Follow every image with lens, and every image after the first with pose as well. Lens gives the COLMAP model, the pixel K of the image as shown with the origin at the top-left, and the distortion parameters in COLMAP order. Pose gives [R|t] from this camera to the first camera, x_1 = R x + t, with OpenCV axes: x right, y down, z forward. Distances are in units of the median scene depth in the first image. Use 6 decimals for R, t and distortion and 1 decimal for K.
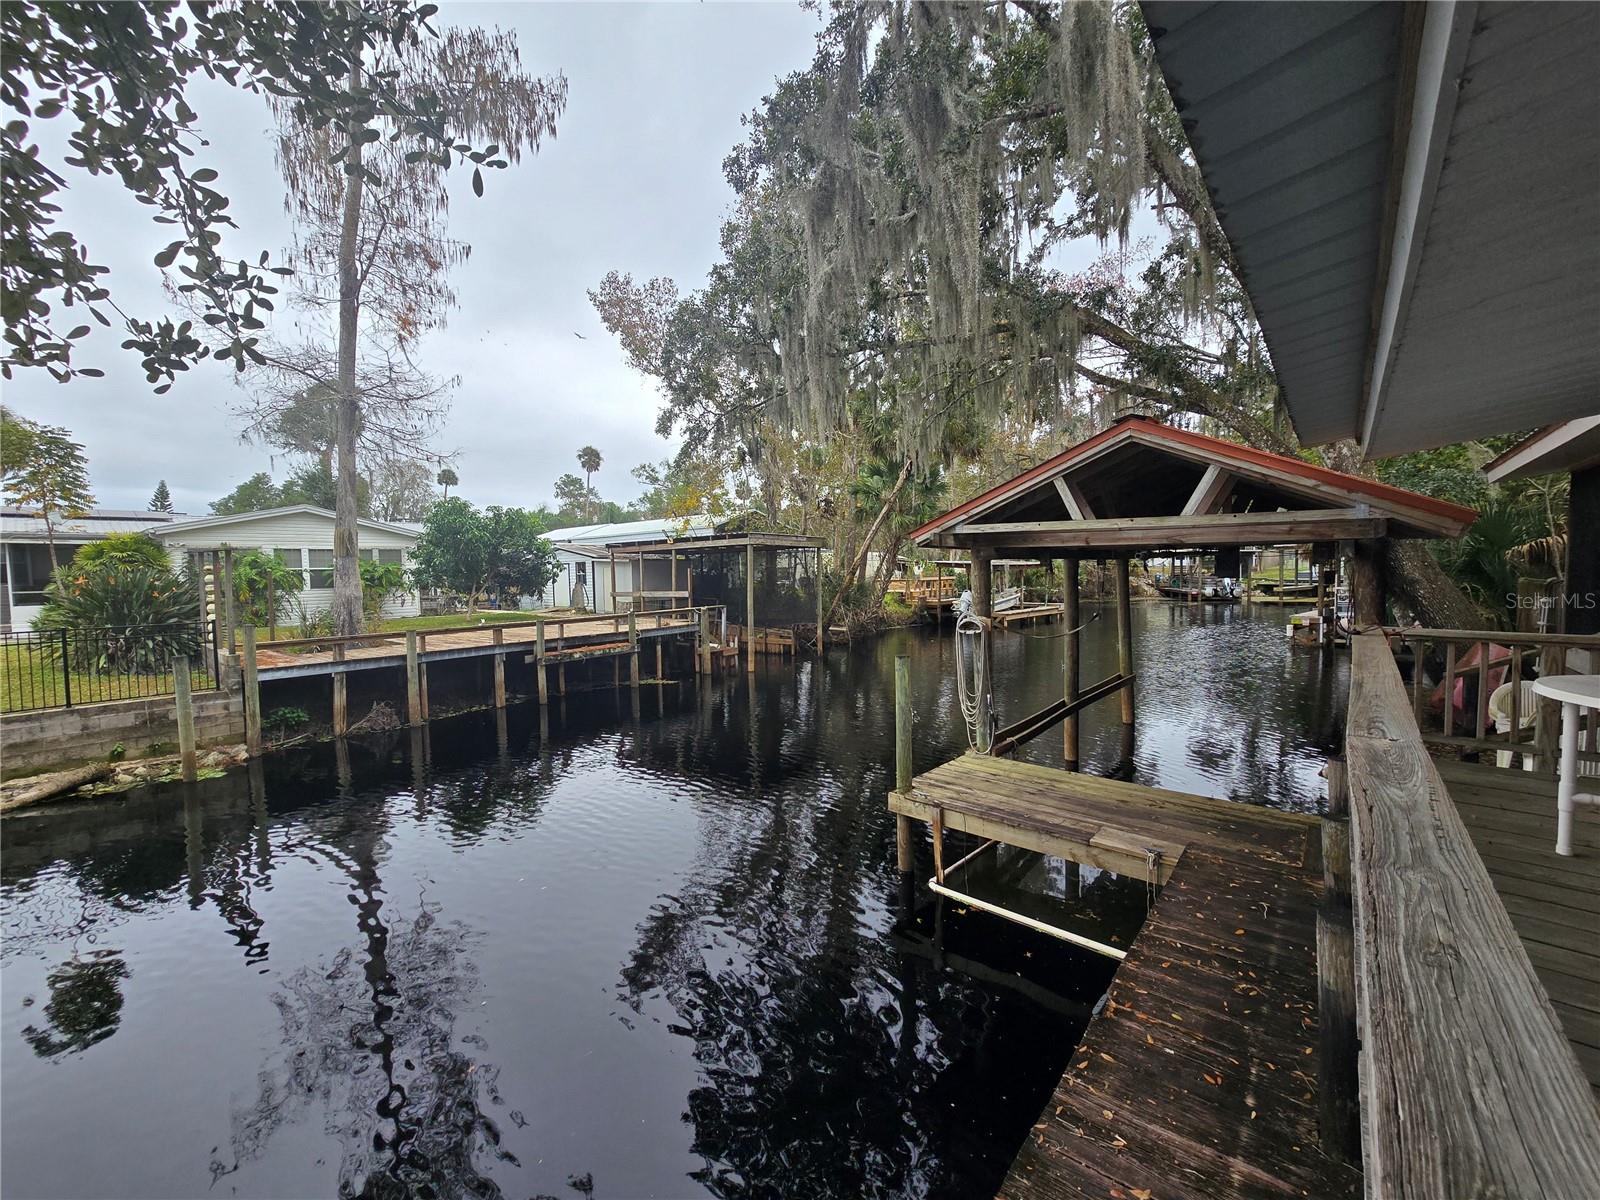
lens RADIAL K [[654.5, 0, 800.5], [0, 654.5, 599.6], [0, 0, 1]] dist [-0.001737, 0.000262]
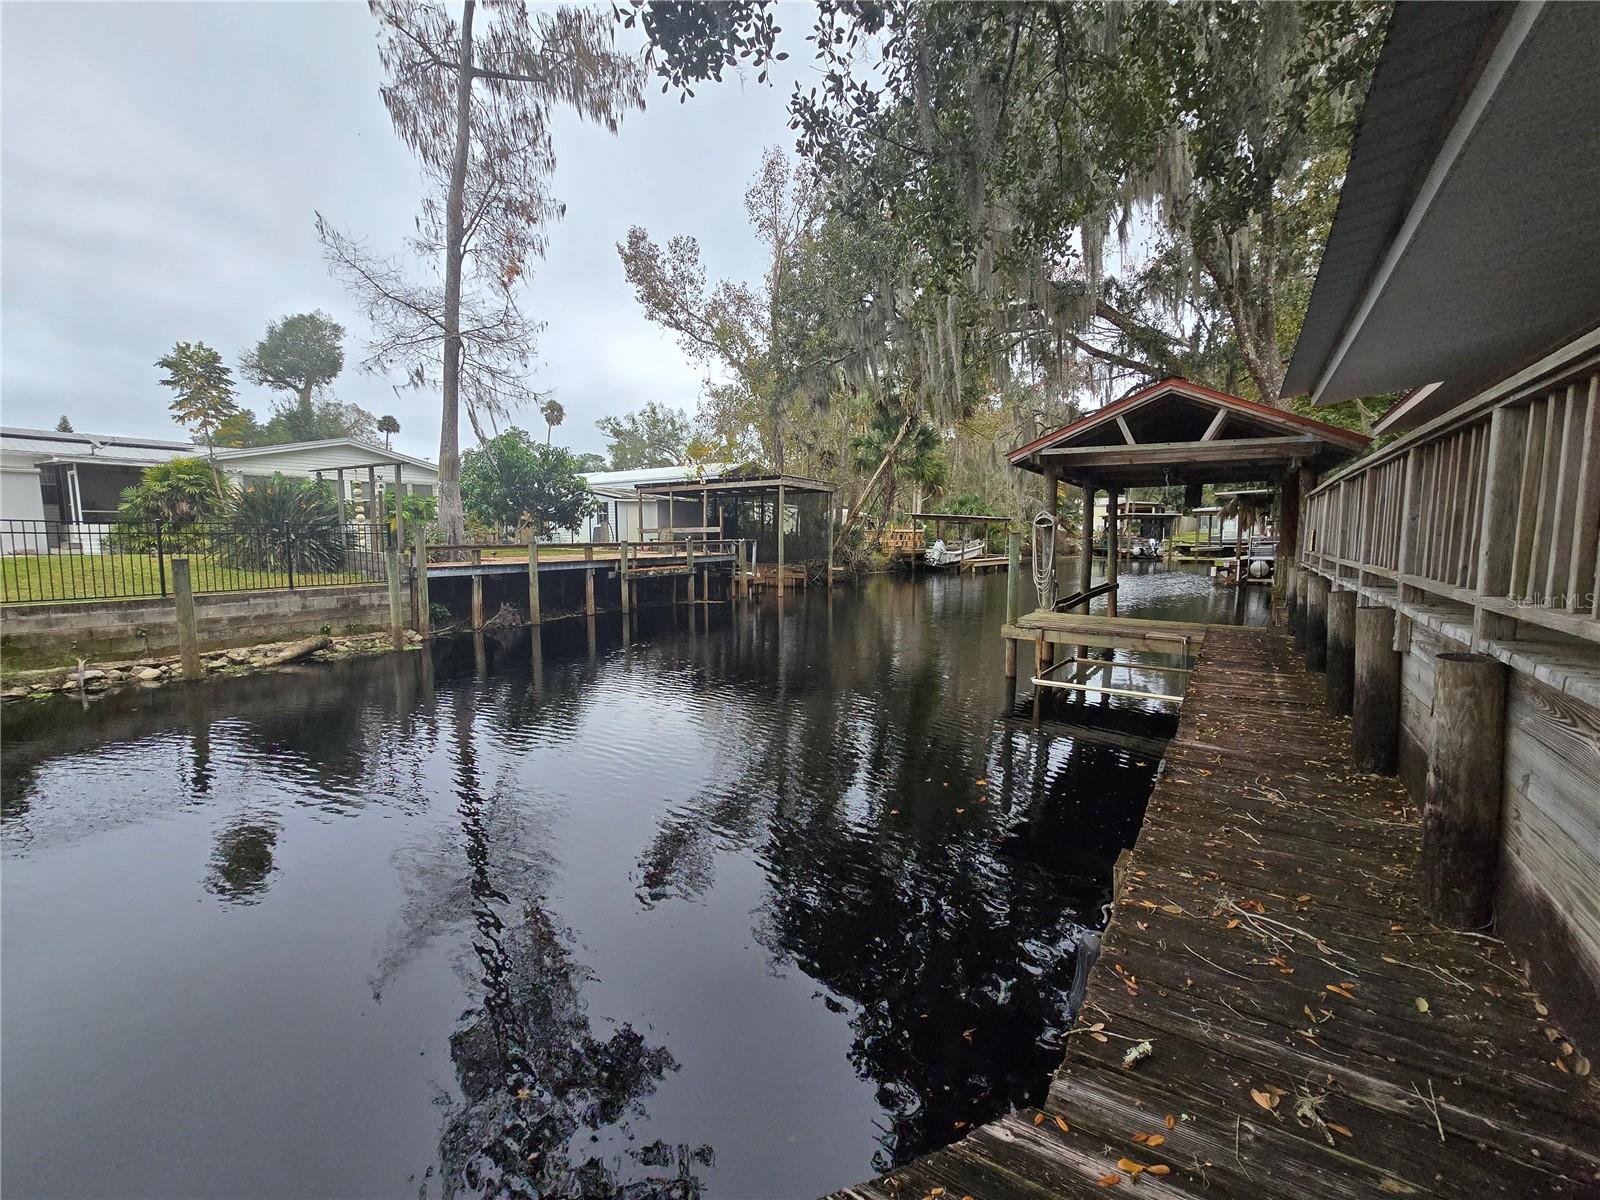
lens RADIAL K [[654.5, 0, 801.2], [0, 654.5, 599.7], [0, 0, 1]] dist [-0.001737, 0.000262]
pose [[0.994438, 0.008616, 0.104967, -0.194069], [-0.014134, 0.998550, 0.051941, 0.066749], [-0.104368, -0.053135, 0.993118, -0.176966]]
